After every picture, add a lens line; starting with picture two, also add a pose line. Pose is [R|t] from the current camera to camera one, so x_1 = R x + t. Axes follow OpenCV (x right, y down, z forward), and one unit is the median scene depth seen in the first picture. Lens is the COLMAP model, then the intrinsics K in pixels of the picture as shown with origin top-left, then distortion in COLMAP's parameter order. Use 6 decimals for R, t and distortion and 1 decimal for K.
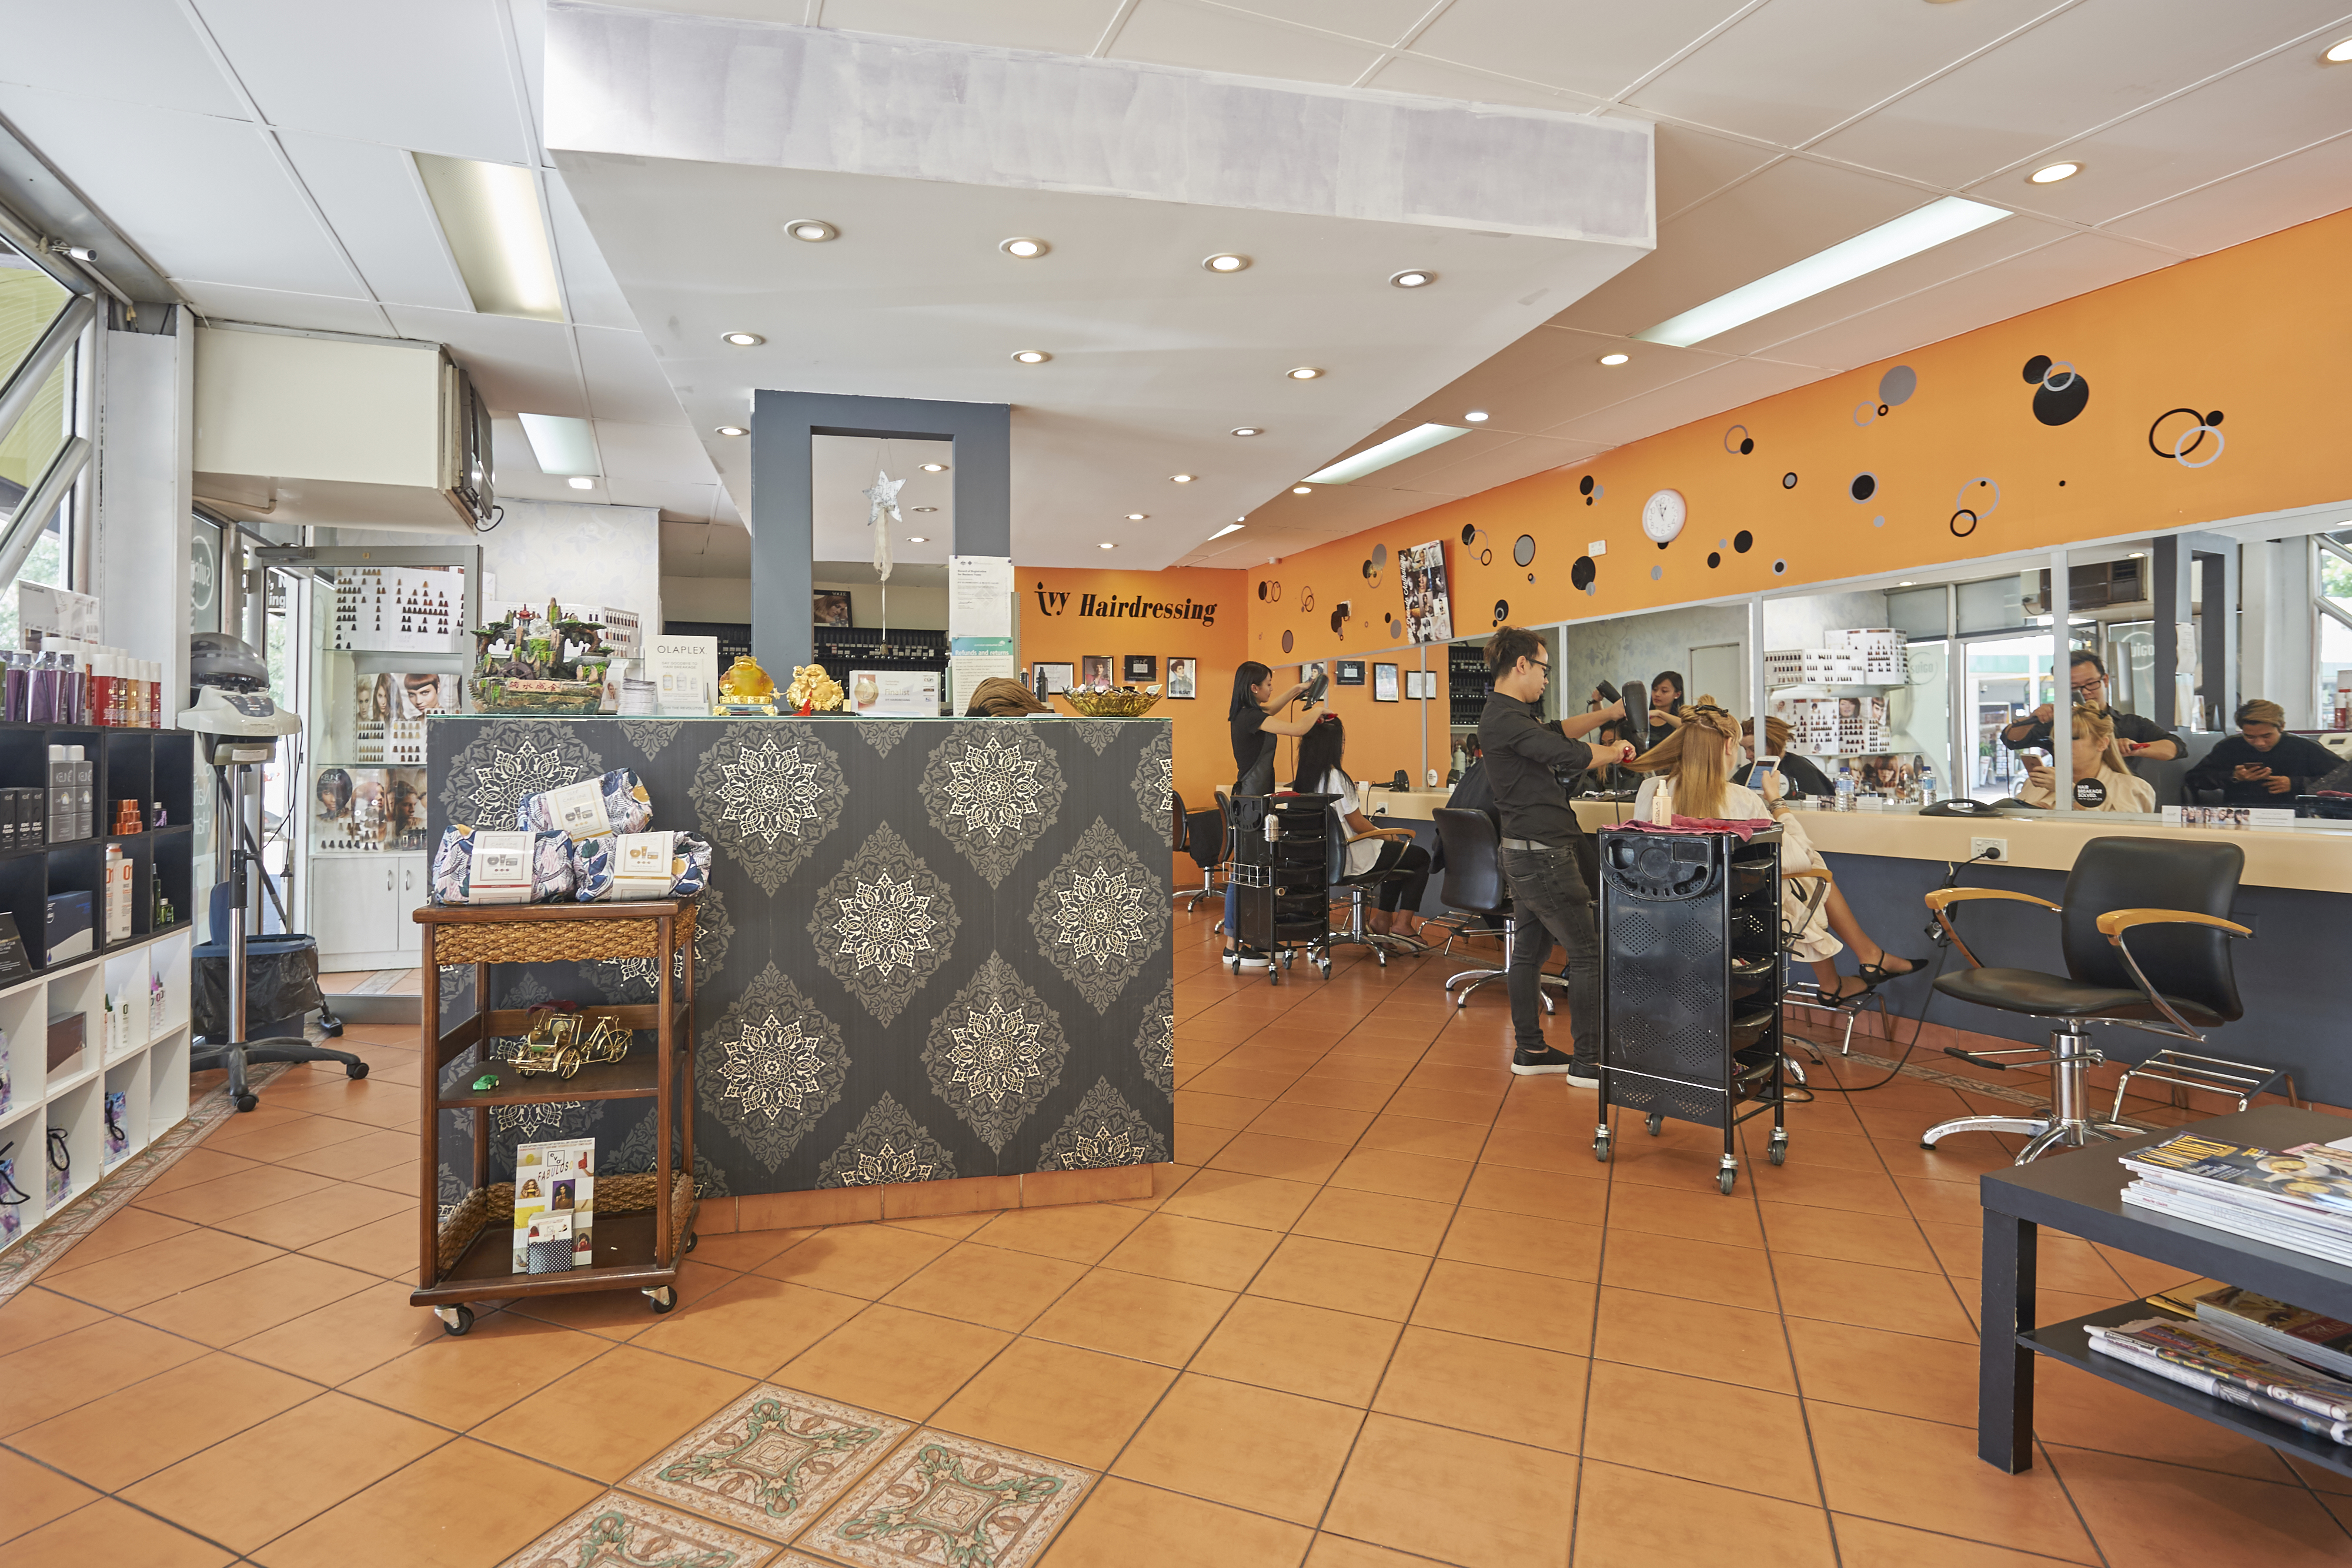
lens RADIAL K [[1171.7, 0, 1121.3], [0, 1171.7, 746.0], [0, 0, 1]] dist [-0.003472, -0.000275]
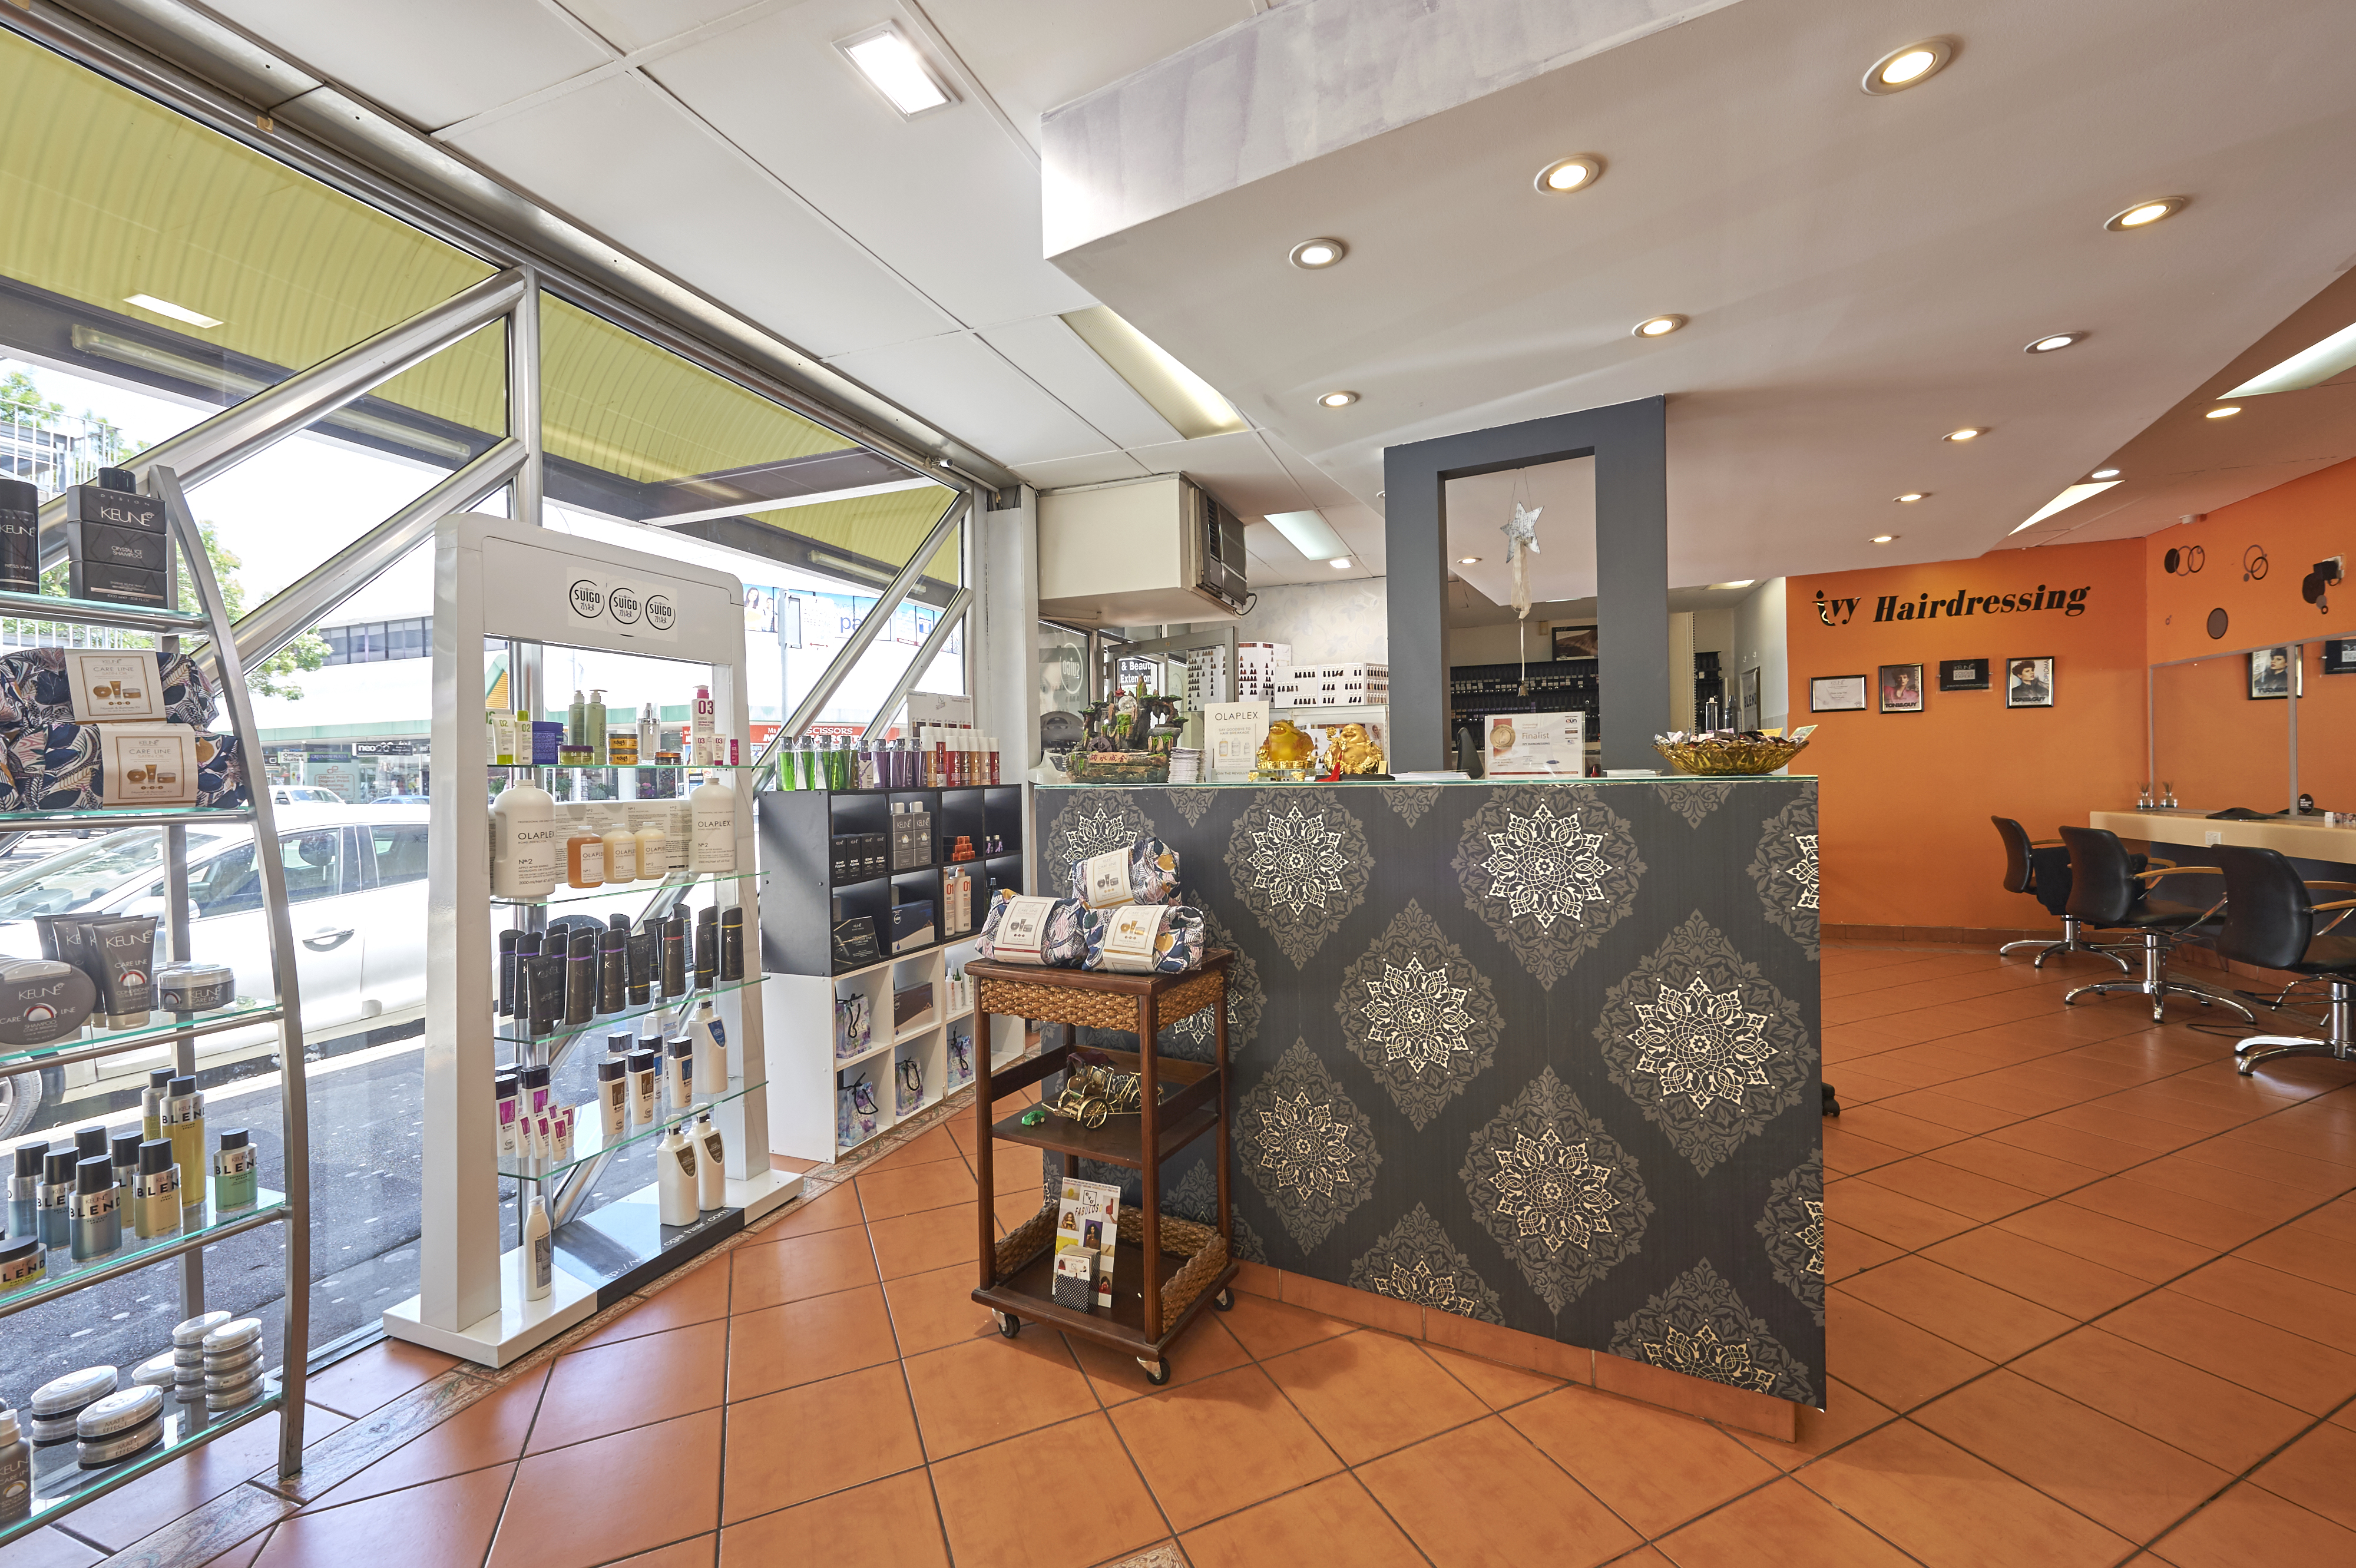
lens RADIAL K [[939.0, 0, 1178.0], [0, 939.0, 784.0], [0, 0, 1]] dist [0.001944, 0.000176]
pose [[0.751092, -0.003760, -0.660187, 0.127334], [0.021223, 0.999604, 0.018453, -0.037757], [0.659857, -0.027871, 0.750874, 0.336643]]
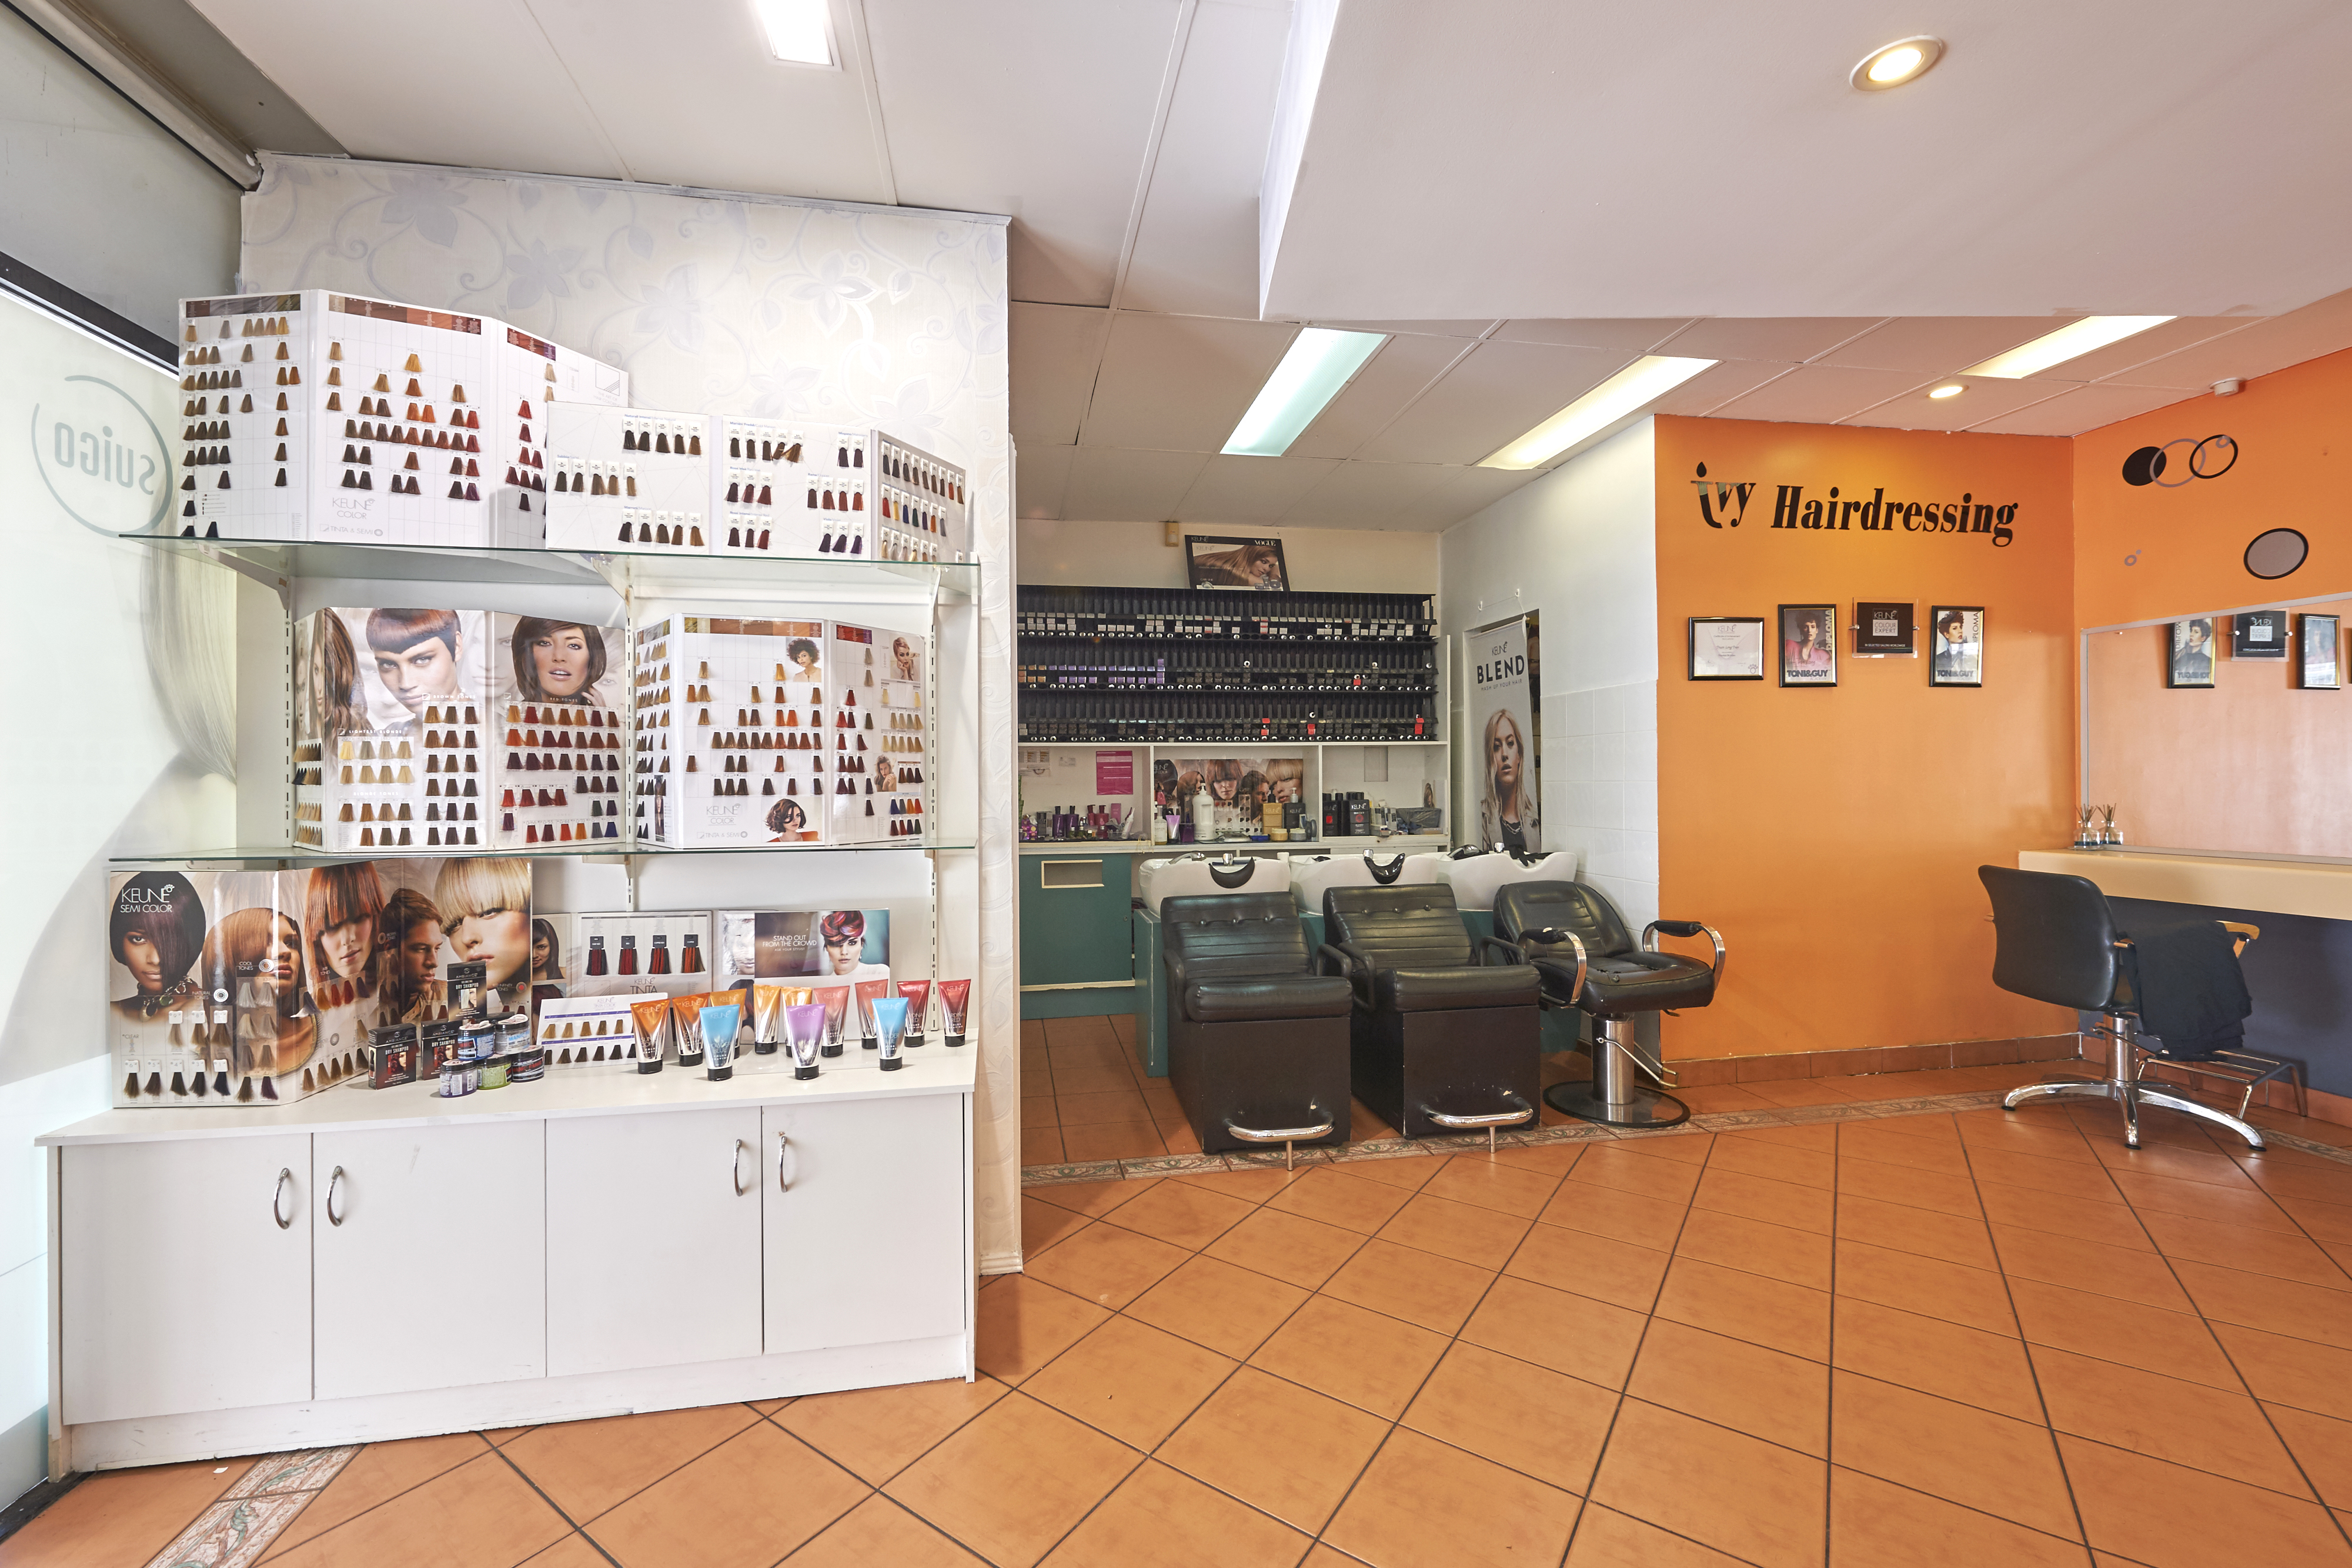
lens RADIAL K [[991.7, 0, 1176.0], [0, 991.7, 784.0], [0, 0, 1]] dist [-0.000418, -0.000021]
pose [[0.981167, -0.004268, -0.193112, -0.687388], [0.007340, 0.999858, 0.015195, -0.020881], [0.193020, -0.016326, 0.981059, 1.691298]]
